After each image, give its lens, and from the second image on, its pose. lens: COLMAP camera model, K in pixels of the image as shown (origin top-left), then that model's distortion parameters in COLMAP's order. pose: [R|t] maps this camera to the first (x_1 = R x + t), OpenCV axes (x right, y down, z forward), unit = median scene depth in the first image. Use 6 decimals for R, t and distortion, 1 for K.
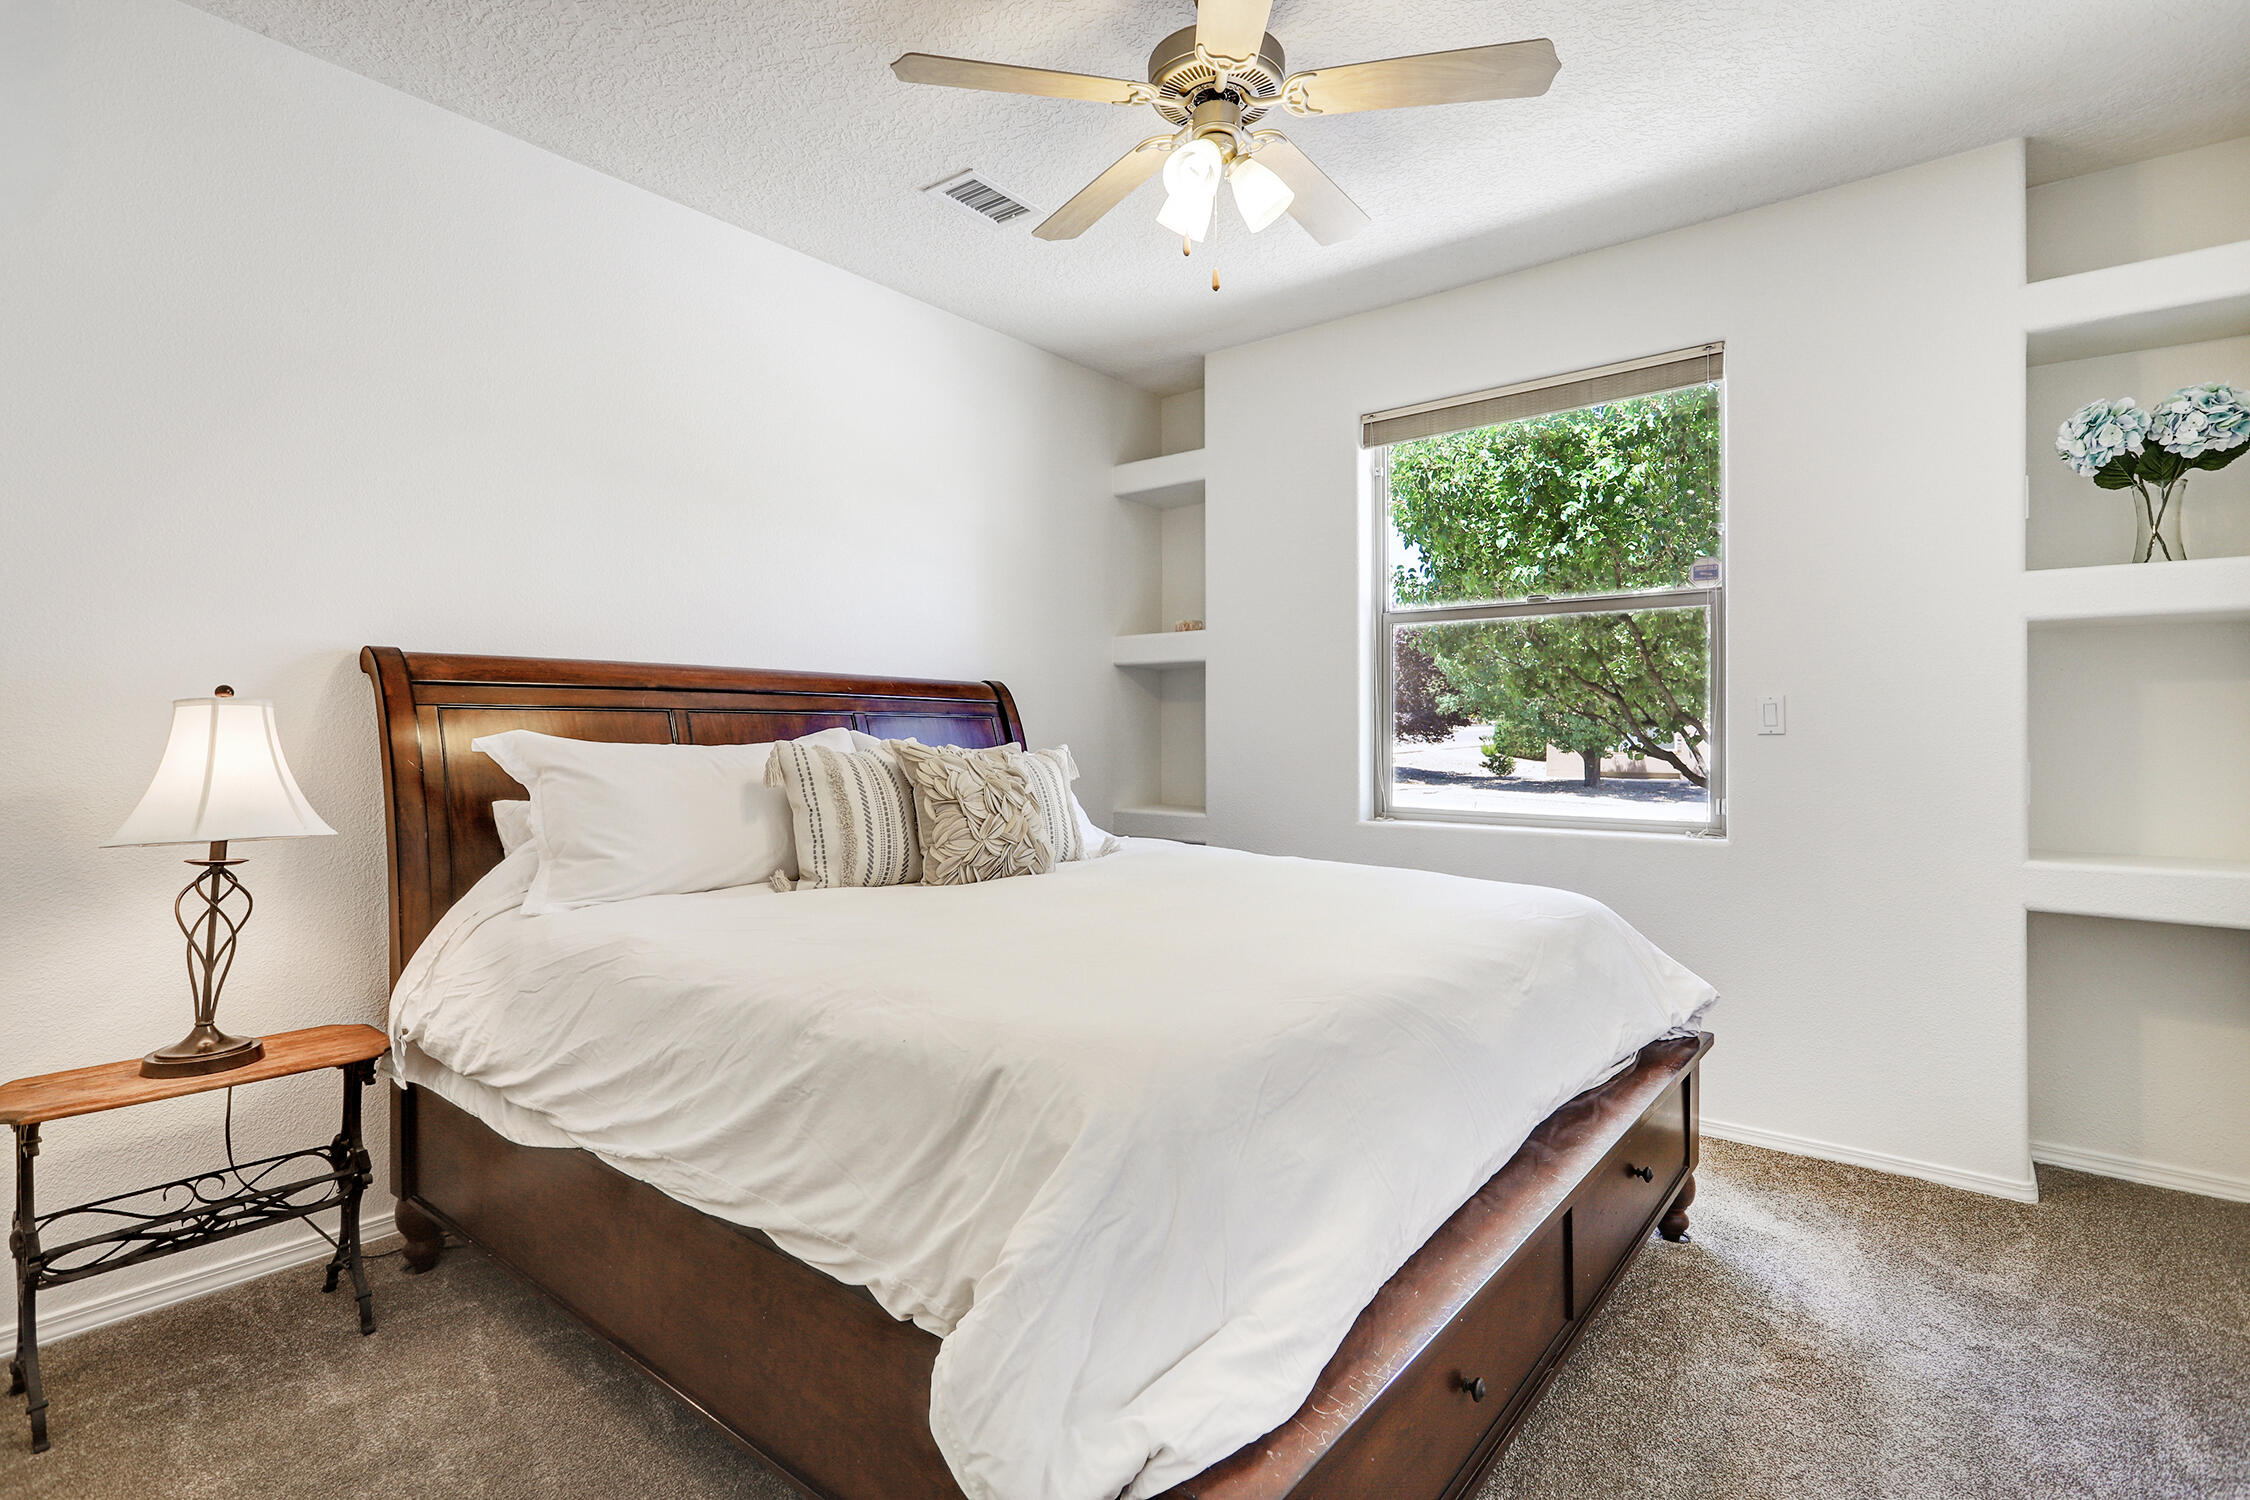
lens RADIAL K [[1076.8, 0, 1125.8], [0, 1076.8, 750.9], [0, 0, 1]] dist [-0.001340, 0.000277]
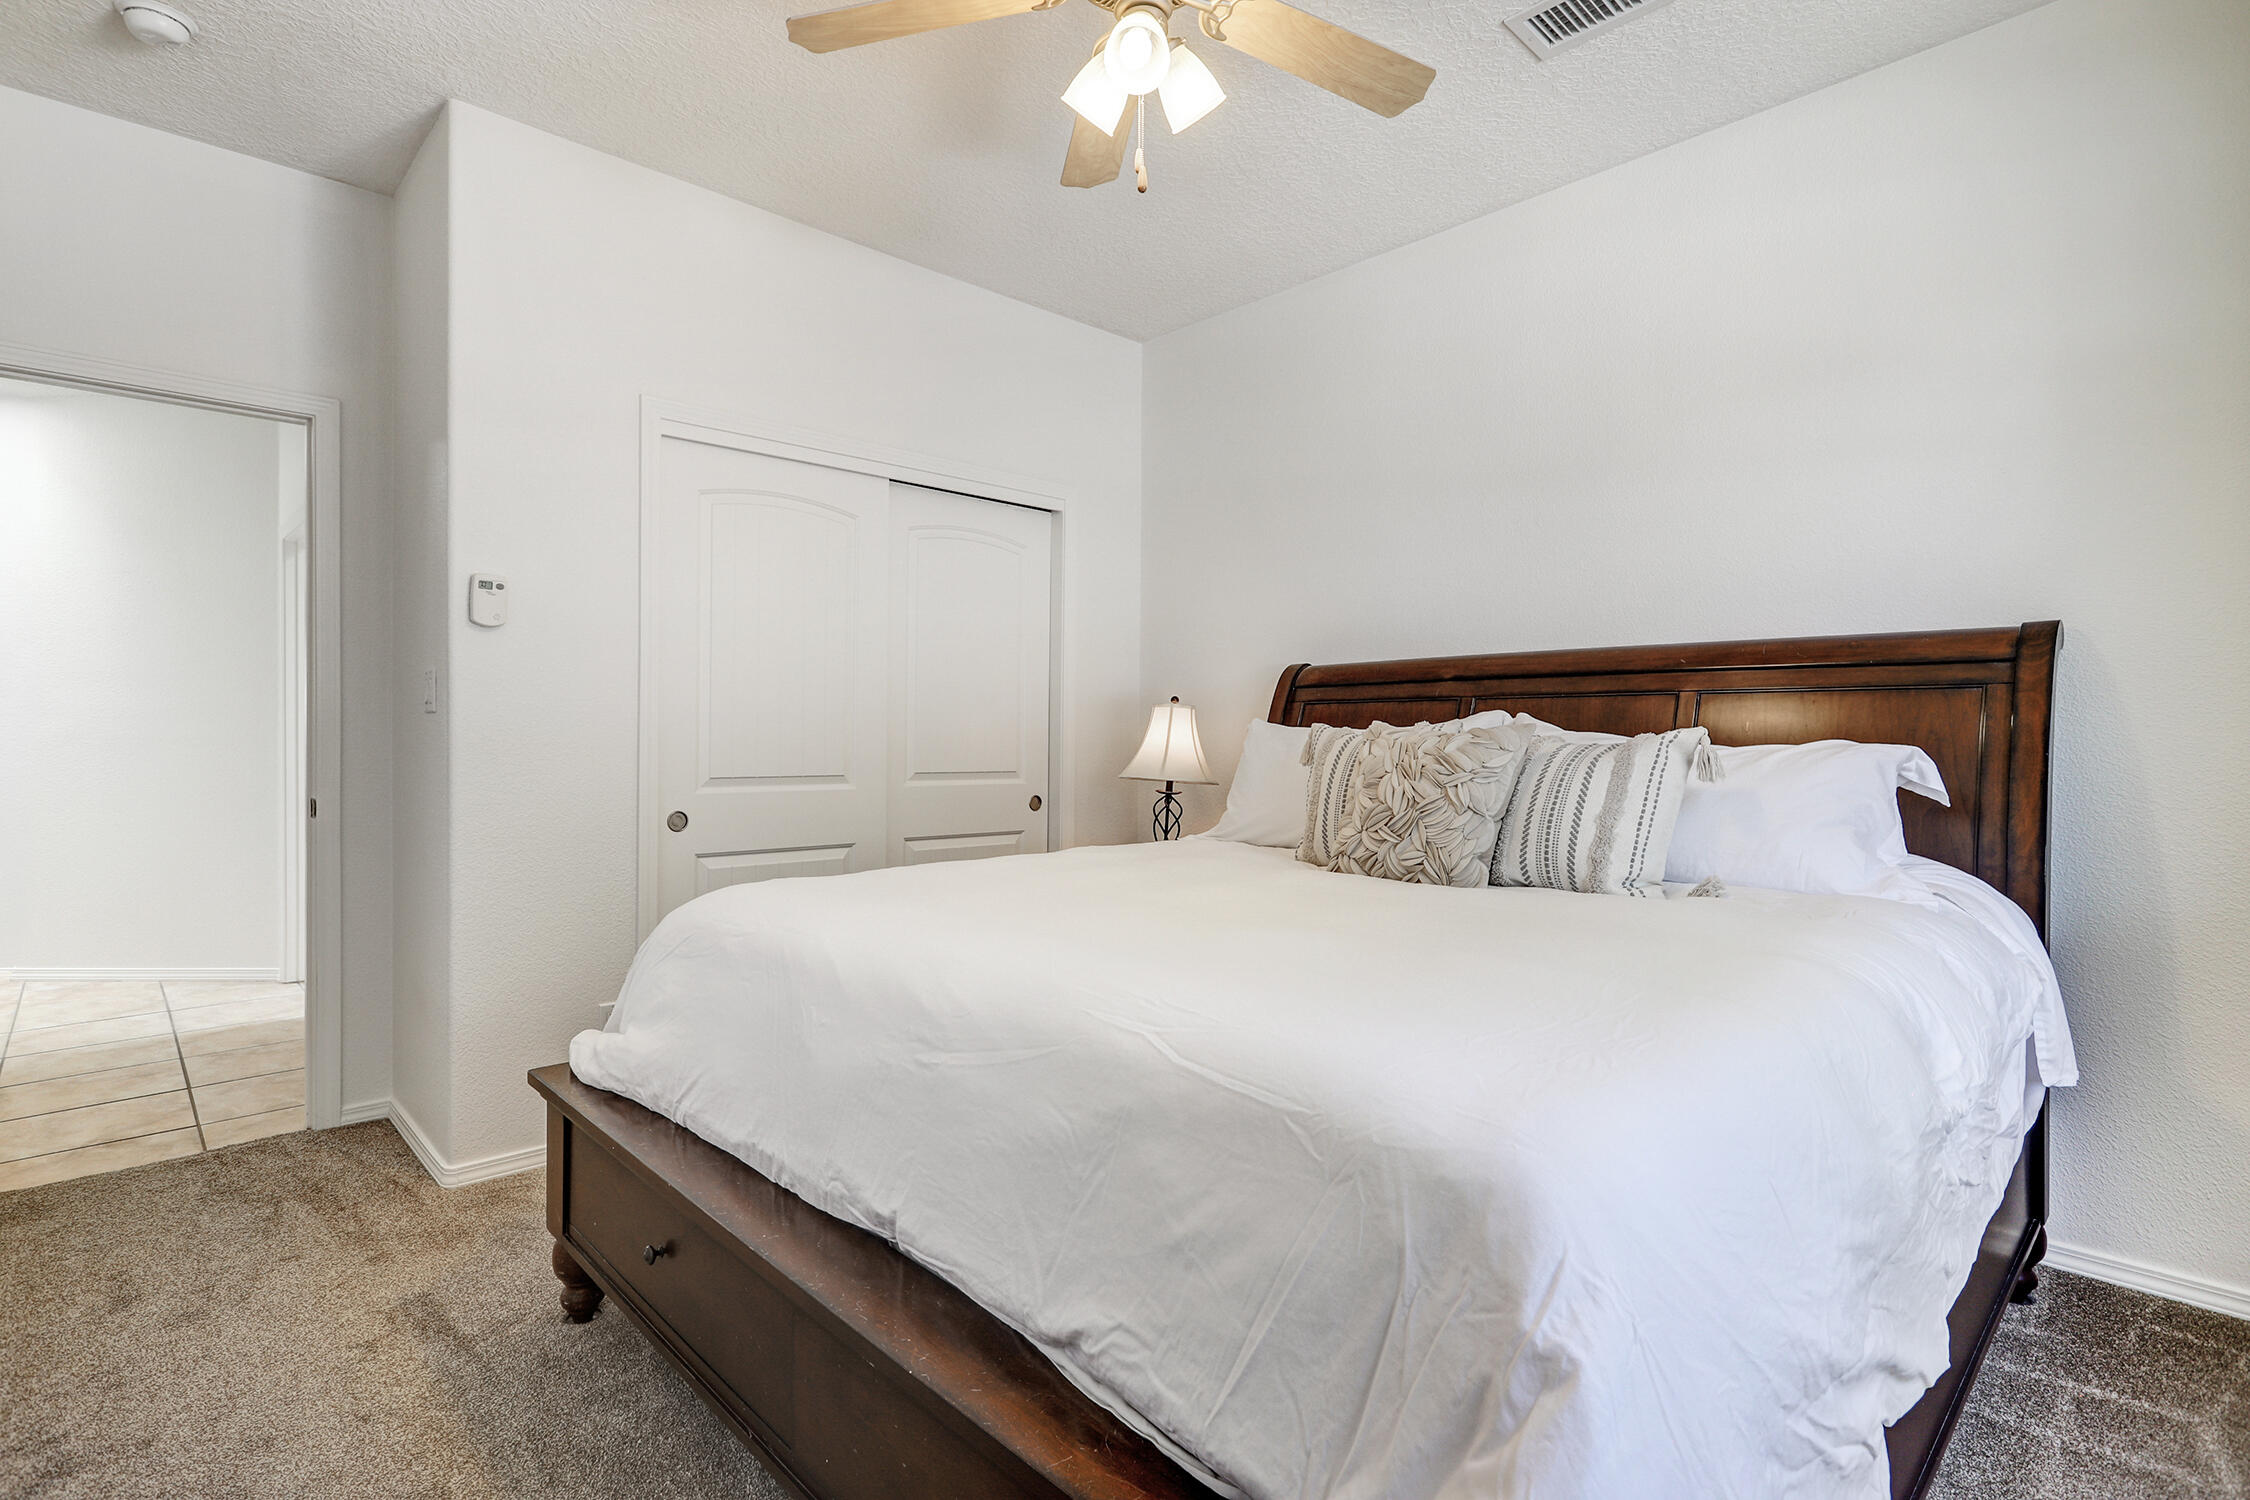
lens RADIAL K [[1076.8, 0, 1126.7], [0, 1076.8, 745.3], [0, 0, 1]] dist [-0.001340, 0.000277]
pose [[-0.132033, 0.009276, -0.991202, 0.989865], [-0.009265, 0.999901, 0.010591, 0.002754], [0.991202, 0.010582, -0.131934, 1.144028]]
